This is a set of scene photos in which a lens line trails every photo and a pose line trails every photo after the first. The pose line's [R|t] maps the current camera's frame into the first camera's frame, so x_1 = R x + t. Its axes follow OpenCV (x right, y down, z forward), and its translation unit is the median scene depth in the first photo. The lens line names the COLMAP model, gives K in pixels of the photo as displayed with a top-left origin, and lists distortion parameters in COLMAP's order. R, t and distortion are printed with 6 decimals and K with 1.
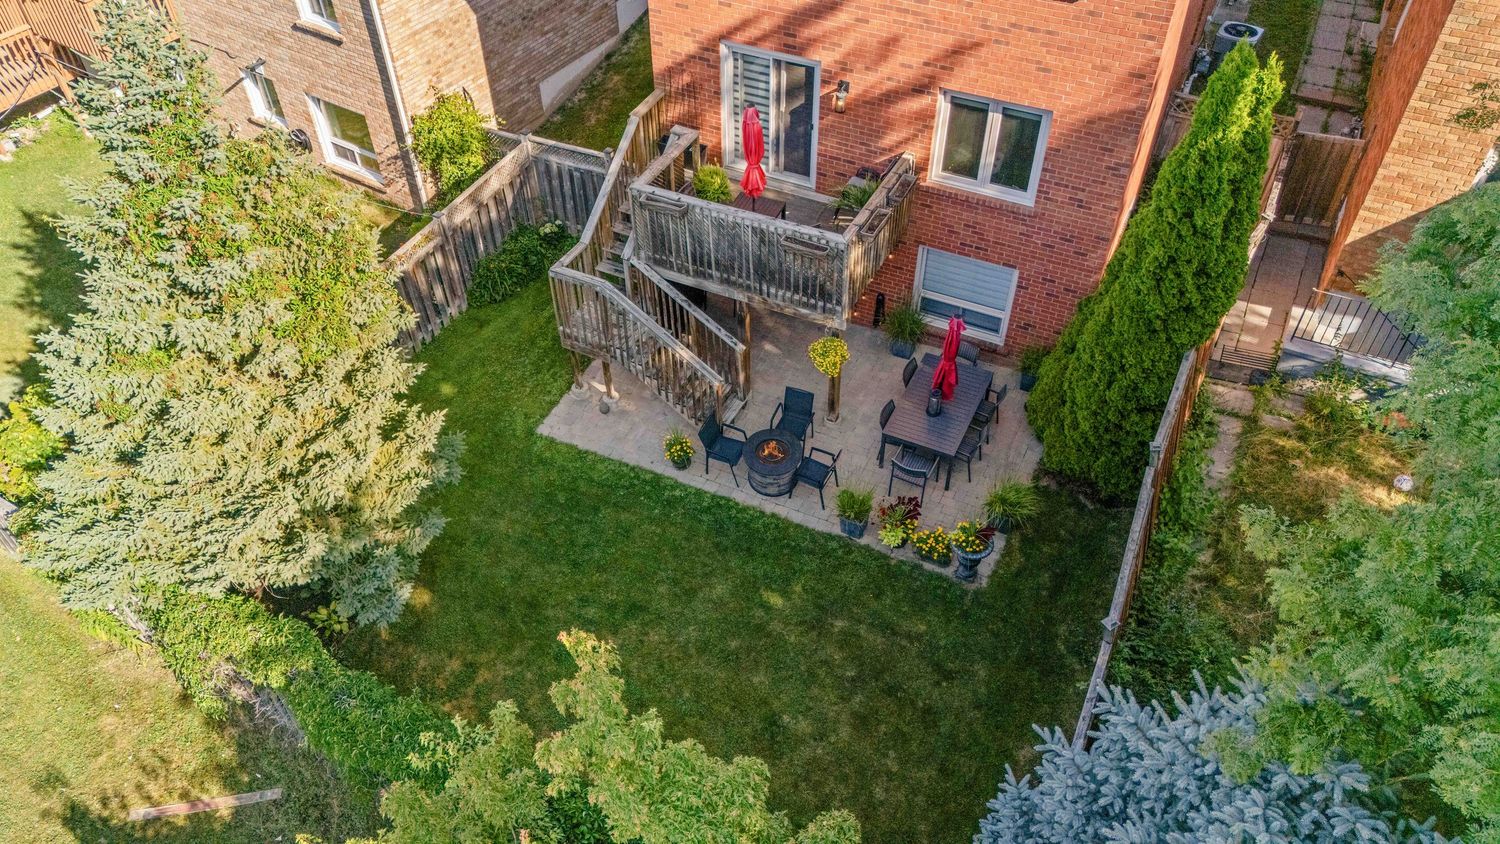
lens RADIAL K [[1107.2, 0, 758.3], [0, 1107.2, 408.7], [0, 0, 1]] dist [0.066429, -0.059294]
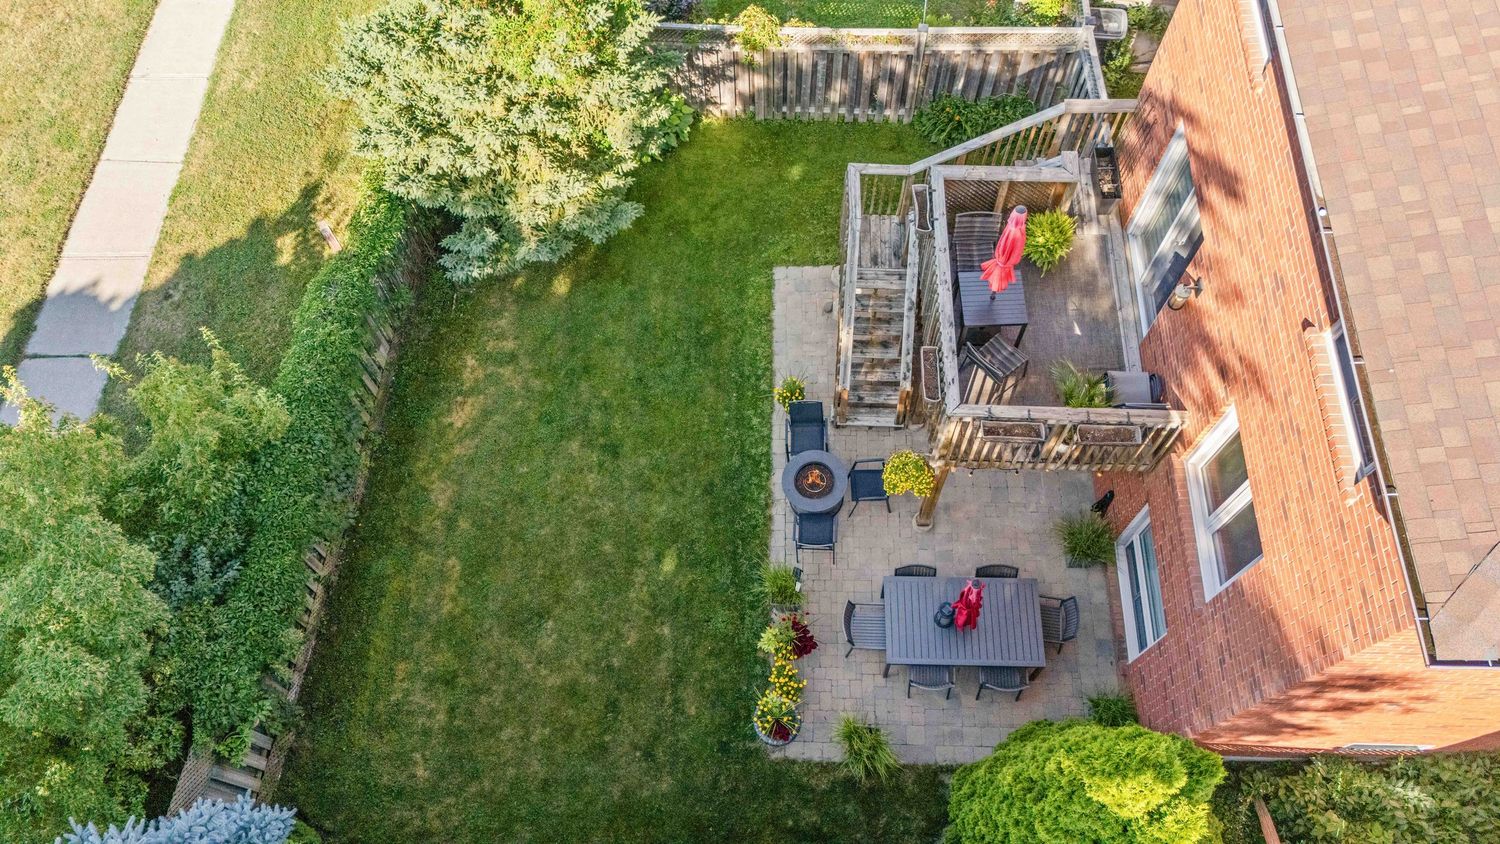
lens RADIAL K [[1107.2, 0, 752.1], [0, 1107.2, 415.0], [0, 0, 1]] dist [0.066429, -0.059294]
pose [[0.411712, 0.817956, -0.401799, 0.333431], [-0.626996, 0.574205, 0.526464, -0.467829], [0.661339, 0.035175, 0.749262, 0.298340]]
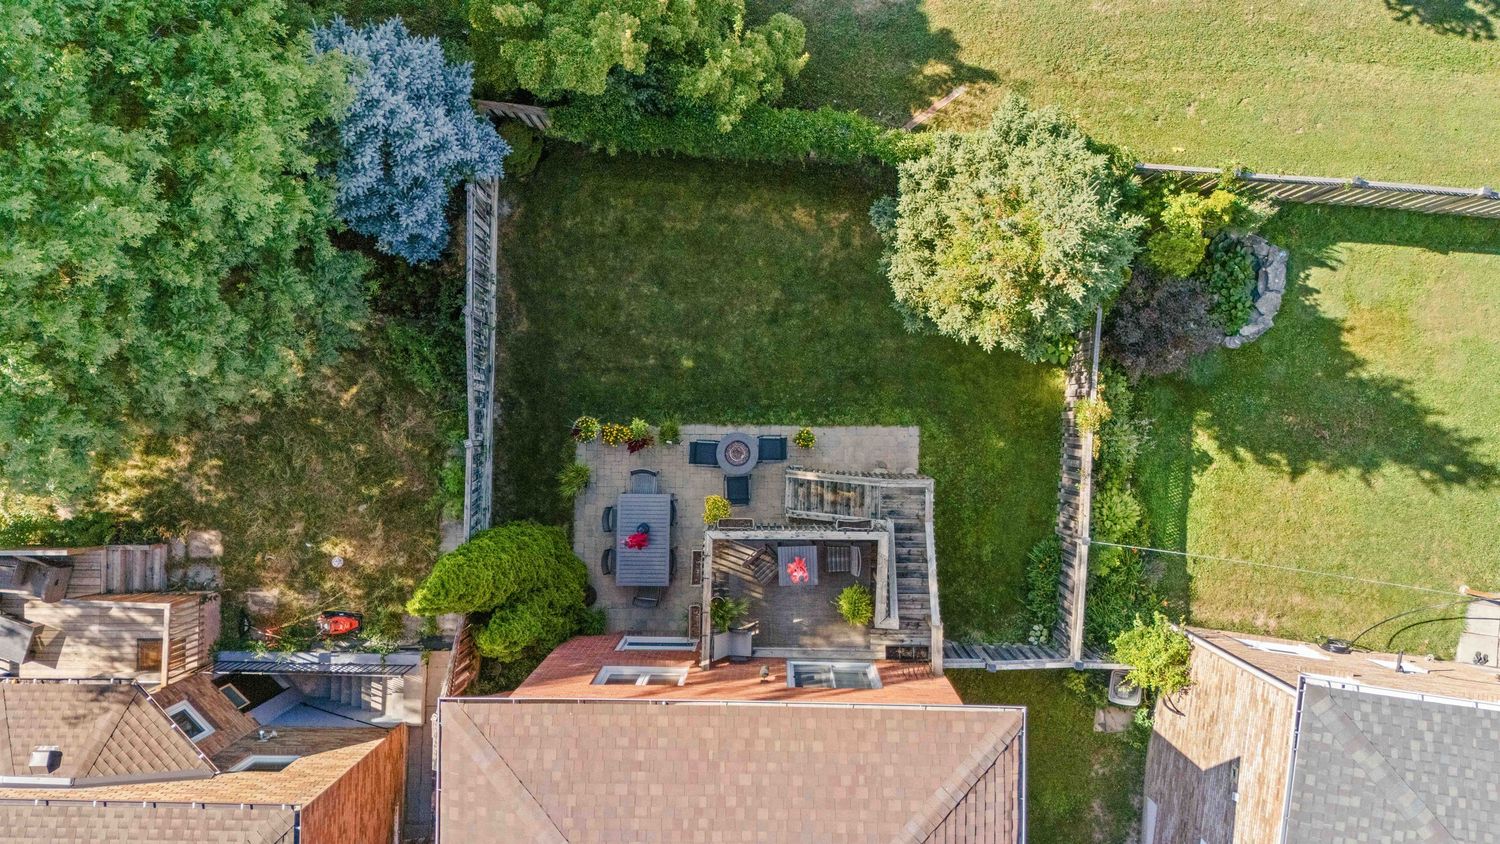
lens RADIAL K [[1107.2, 0, 757.8], [0, 1107.2, 425.5], [0, 0, 1]] dist [0.066429, -0.059294]
pose [[-0.906433, 0.421516, 0.026511, -0.068247], [-0.277874, -0.642461, 0.714163, -1.025667], [0.318064, 0.639975, 0.699477, -0.014164]]
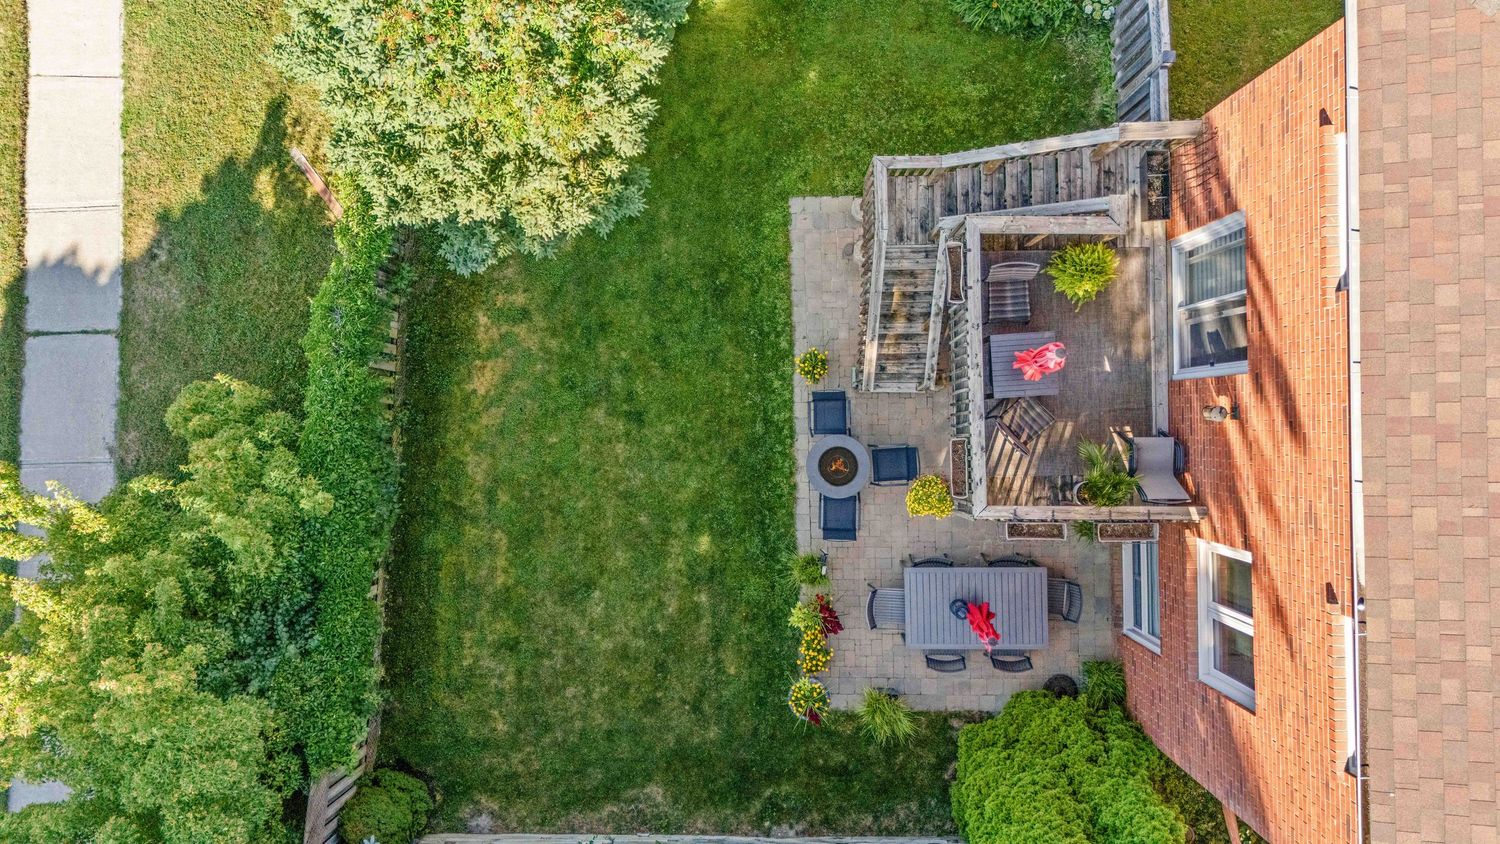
lens RADIAL K [[1107.2, 0, 752.3], [0, 1107.2, 413.2], [0, 0, 1]] dist [0.066429, -0.059294]
pose [[0.446729, 0.894628, -0.008644, -0.055857], [-0.612067, 0.312652, 0.726377, -0.654688], [0.652539, -0.319203, 0.687243, 0.338485]]
